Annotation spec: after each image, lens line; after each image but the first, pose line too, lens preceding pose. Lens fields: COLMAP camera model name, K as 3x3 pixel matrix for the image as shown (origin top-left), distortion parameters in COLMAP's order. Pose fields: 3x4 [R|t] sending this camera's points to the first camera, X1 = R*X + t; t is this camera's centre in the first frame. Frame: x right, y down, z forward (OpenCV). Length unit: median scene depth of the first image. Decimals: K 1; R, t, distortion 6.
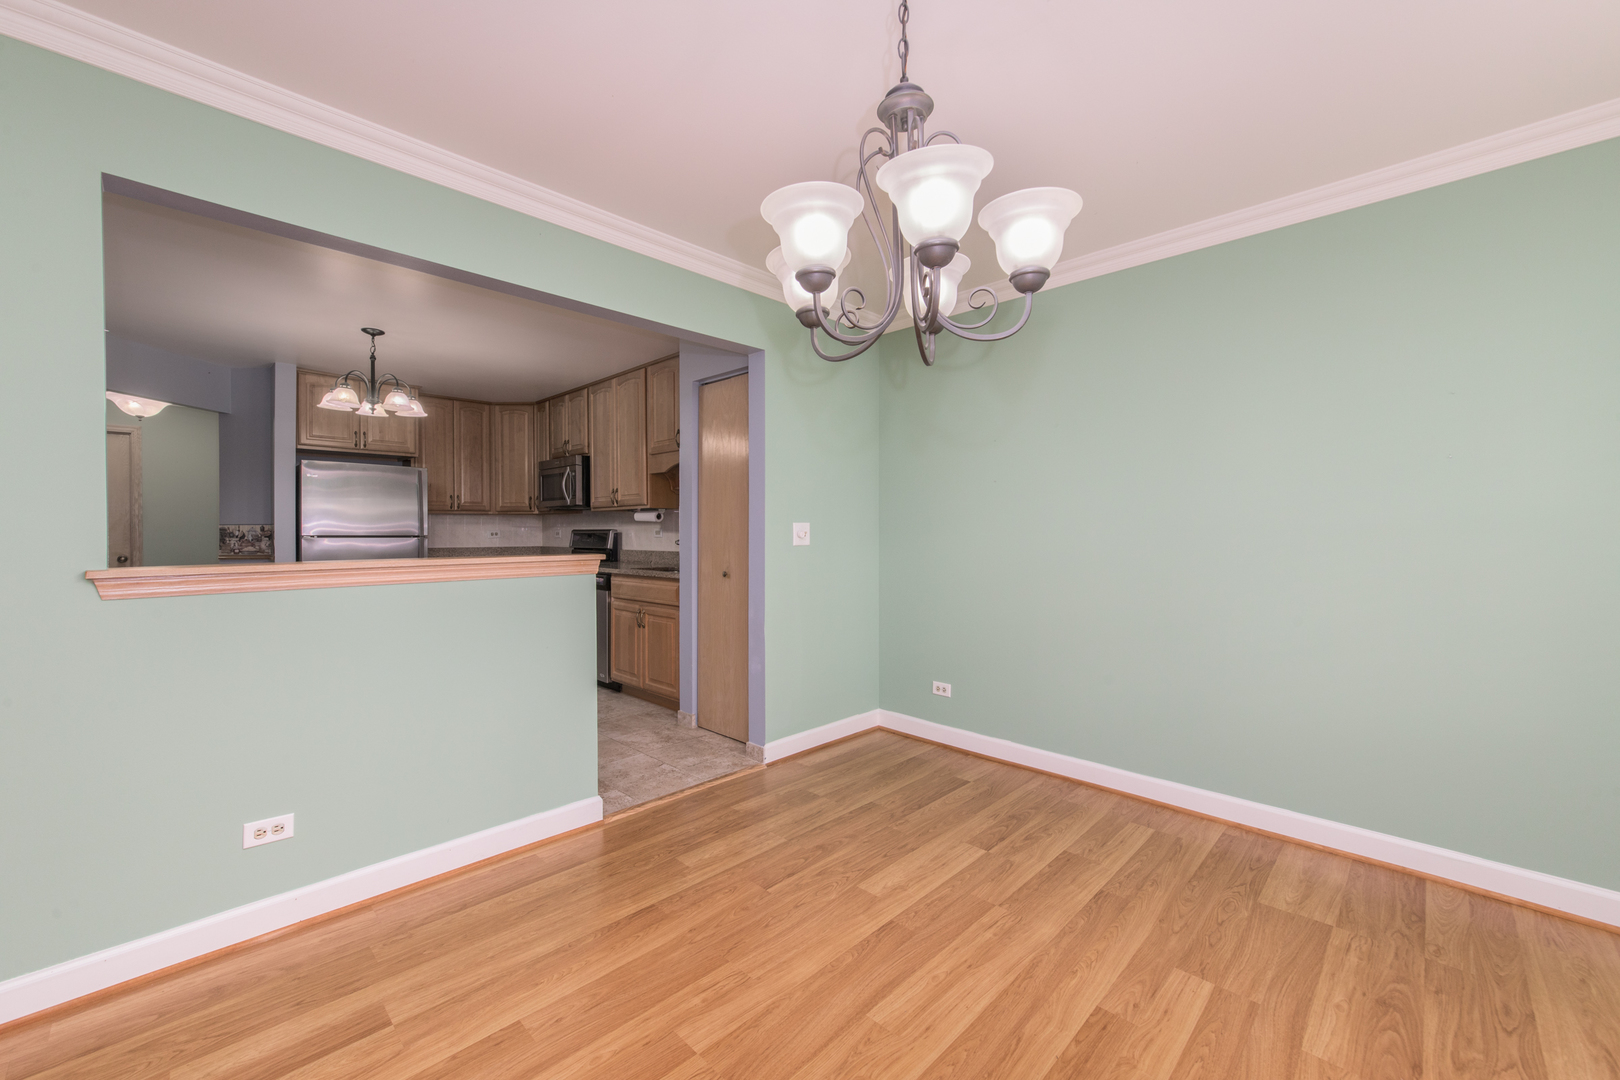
lens RADIAL K [[647.3, 0, 805.7], [0, 647.3, 533.6], [0, 0, 1]] dist [-0.009808, 0.000148]
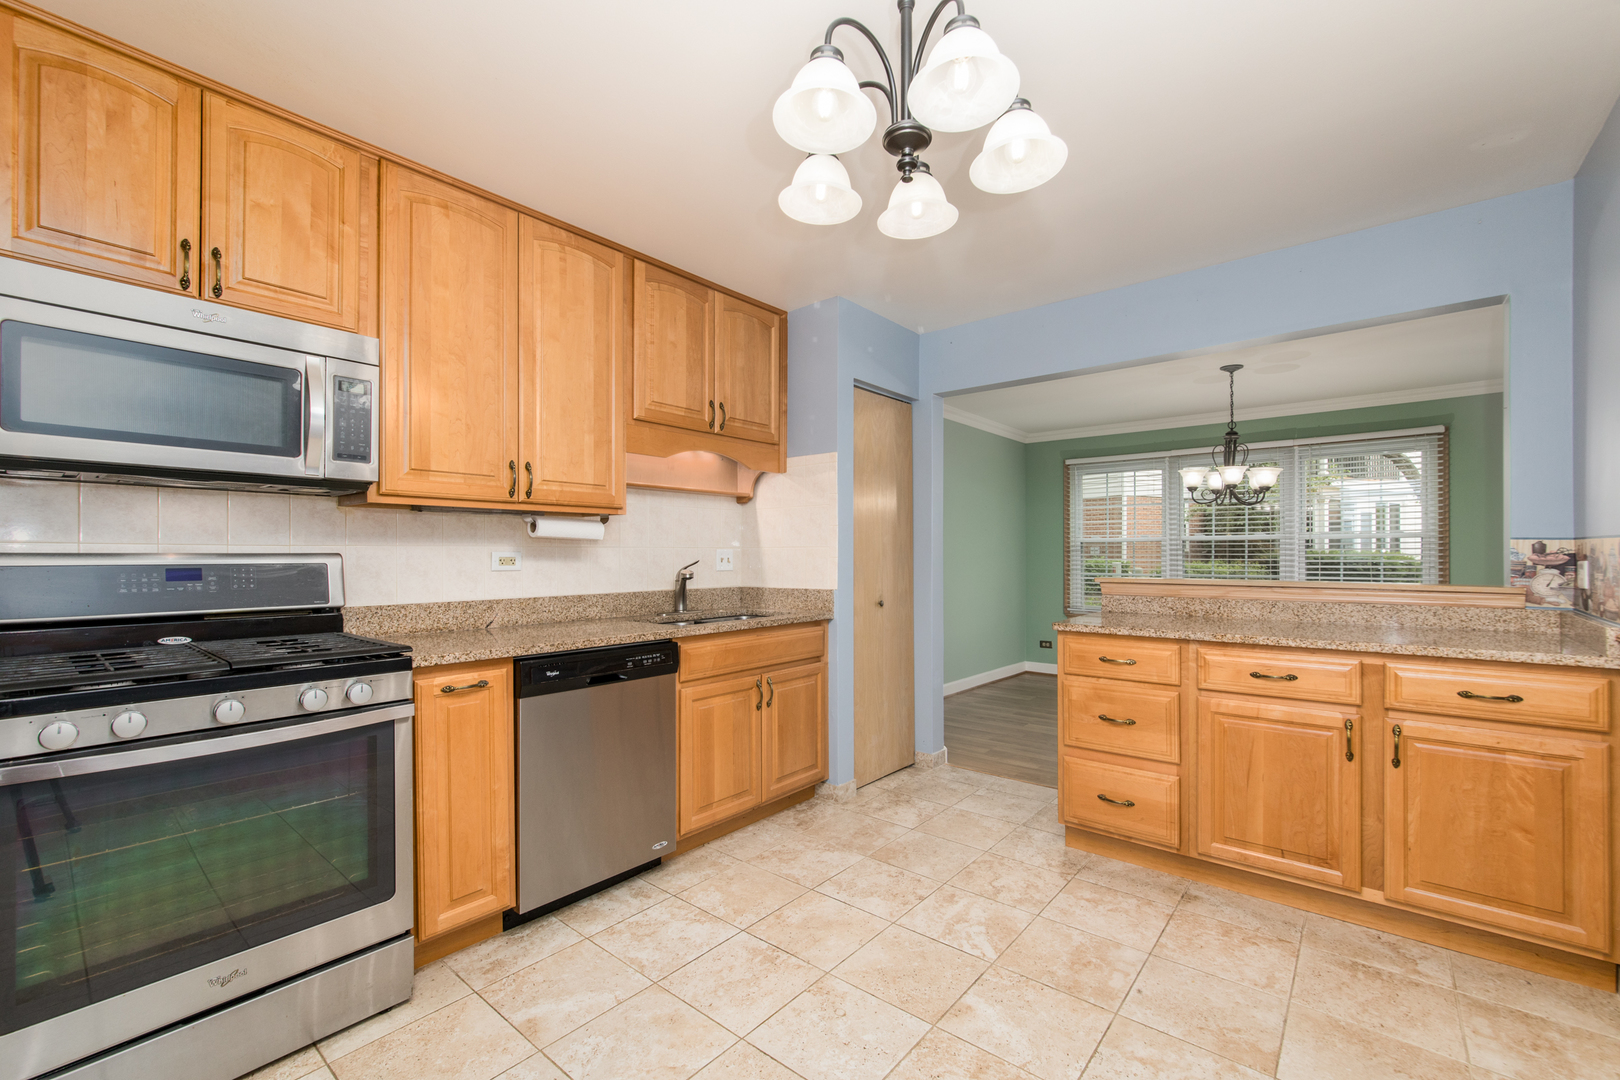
lens RADIAL K [[713.1, 0, 803.6], [0, 713.1, 546.9], [0, 0, 1]] dist [-0.013885, -0.000322]
pose [[-0.092410, 0.004597, 0.995710, -1.720344], [0.004382, 0.999982, -0.004210, -0.020376], [-0.995711, 0.003974, -0.092429, 1.835696]]
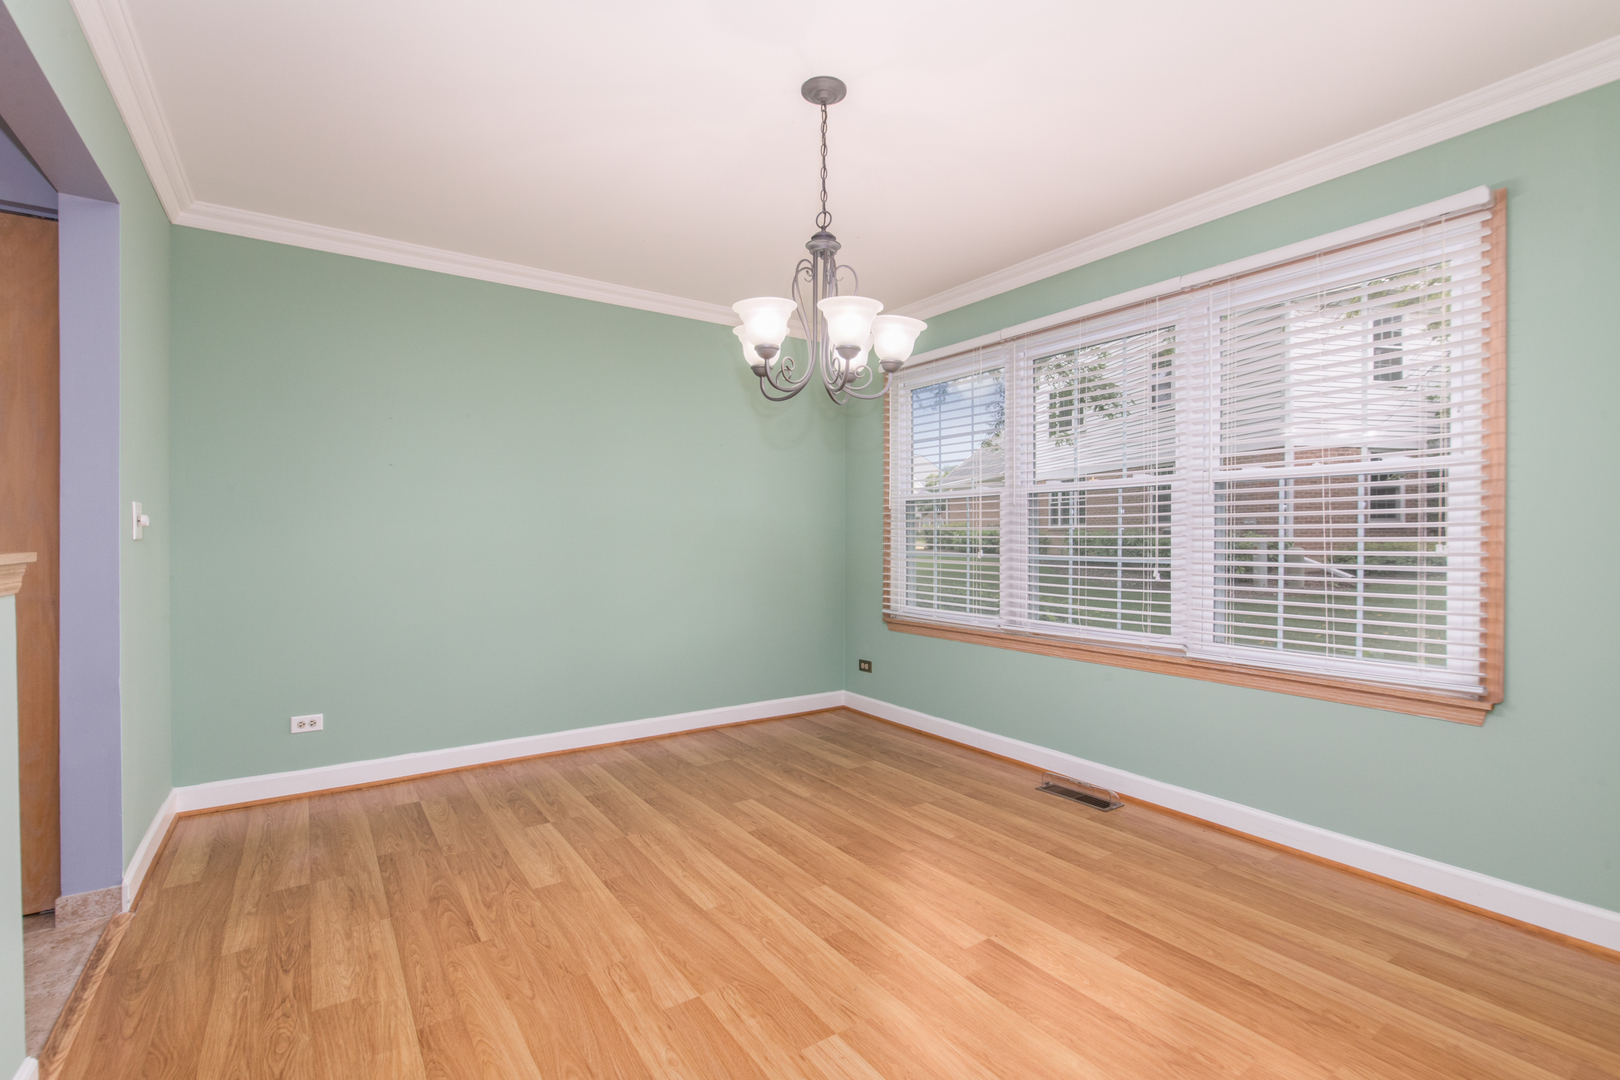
lens RADIAL K [[738.8, 0, 812.6], [0, 738.8, 537.6], [0, 0, 1]] dist [-0.005164, 0.000313]
pose [[0.177362, -0.003174, 0.984141, -0.810738], [0.012651, 0.999920, 0.000945, 0.036052], [-0.984064, 0.012283, 0.177388, 0.364367]]
